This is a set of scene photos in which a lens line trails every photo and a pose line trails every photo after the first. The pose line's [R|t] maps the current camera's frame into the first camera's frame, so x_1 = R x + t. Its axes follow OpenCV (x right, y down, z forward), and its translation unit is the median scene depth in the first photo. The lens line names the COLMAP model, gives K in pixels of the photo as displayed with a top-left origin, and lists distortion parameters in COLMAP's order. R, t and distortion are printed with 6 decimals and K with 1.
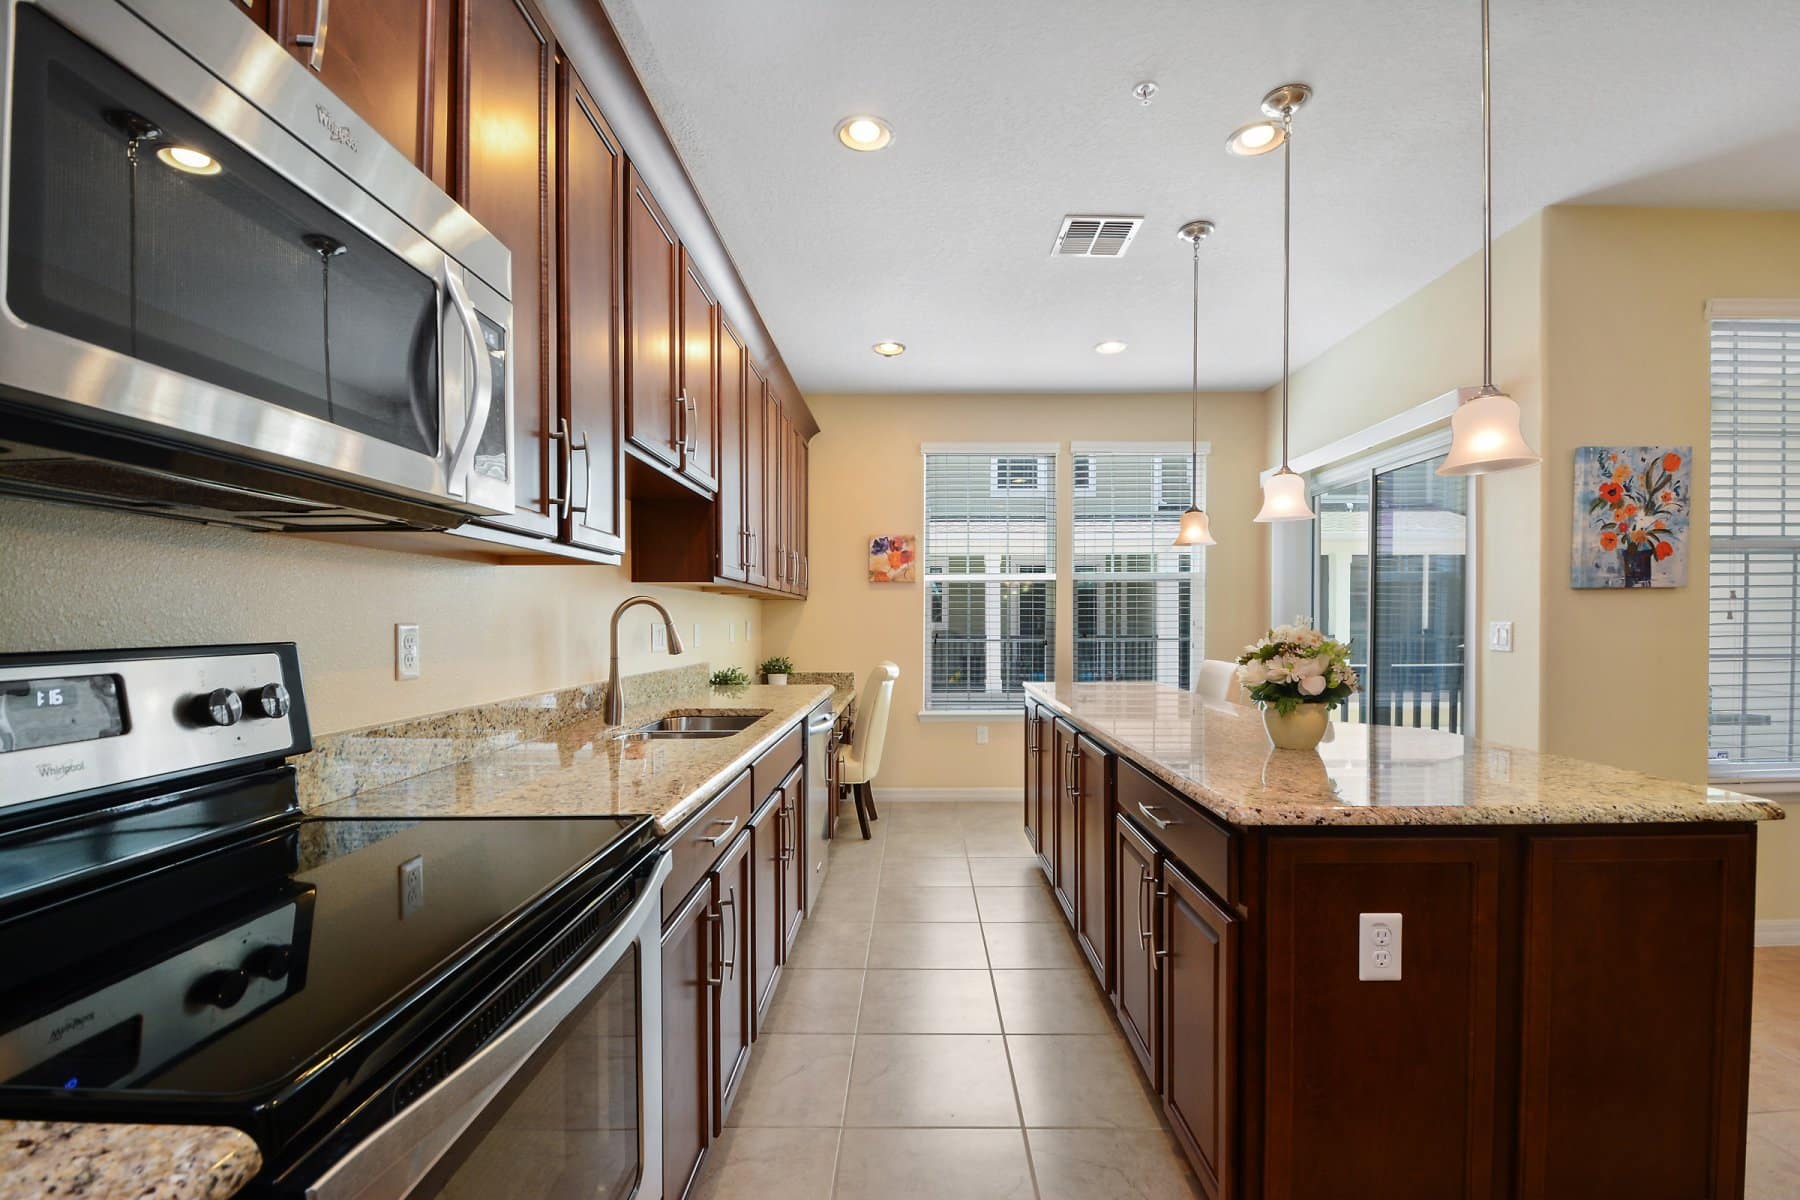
lens RADIAL K [[808.4, 0, 907.1], [0, 808.4, 610.2], [0, 0, 1]] dist [-0.000737, -0.000187]
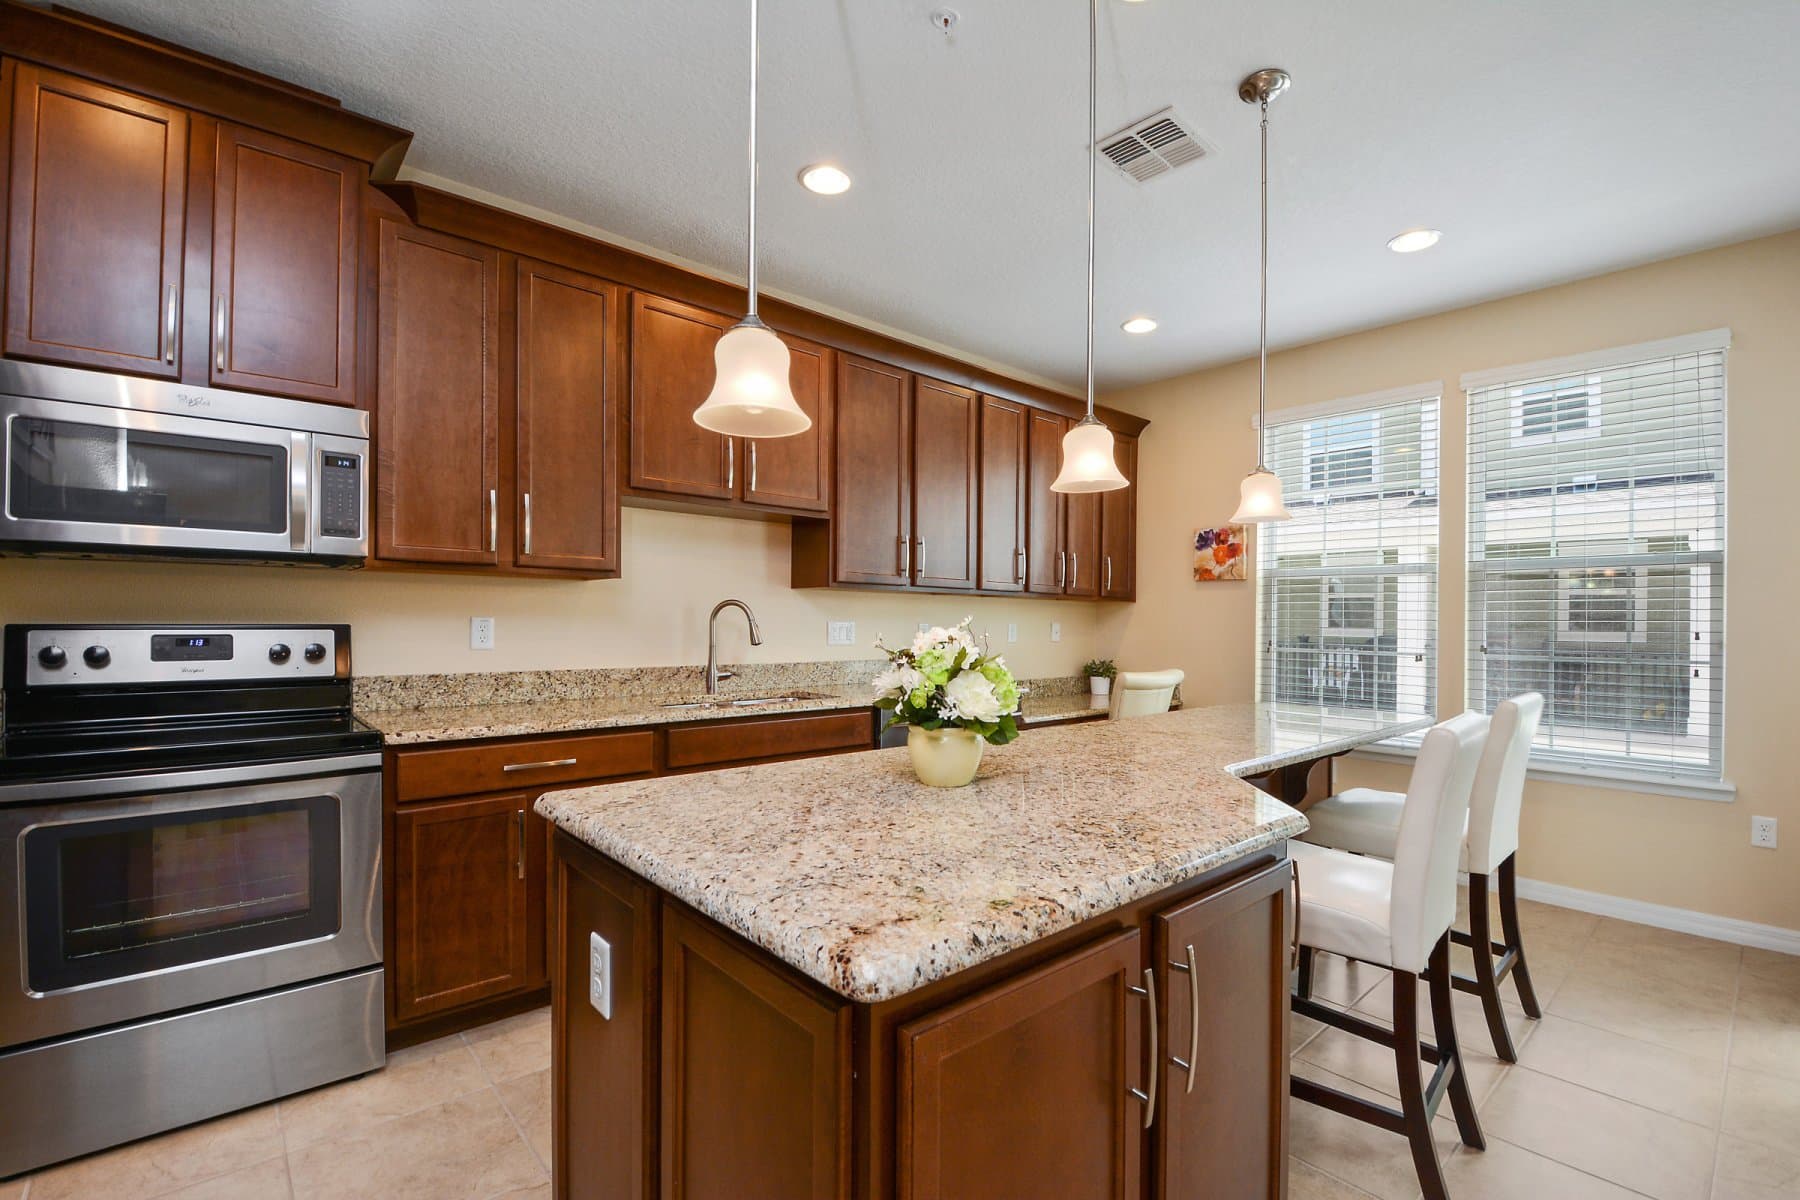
lens RADIAL K [[808.4, 0, 907.1], [0, 808.4, 610.2], [0, 0, 1]] dist [-0.000737, -0.000187]
pose [[0.658389, 0.007299, -0.752642, 0.552424], [-0.006520, 0.999971, 0.003995, -0.005213], [0.752649, 0.002277, 0.658418, 0.231620]]
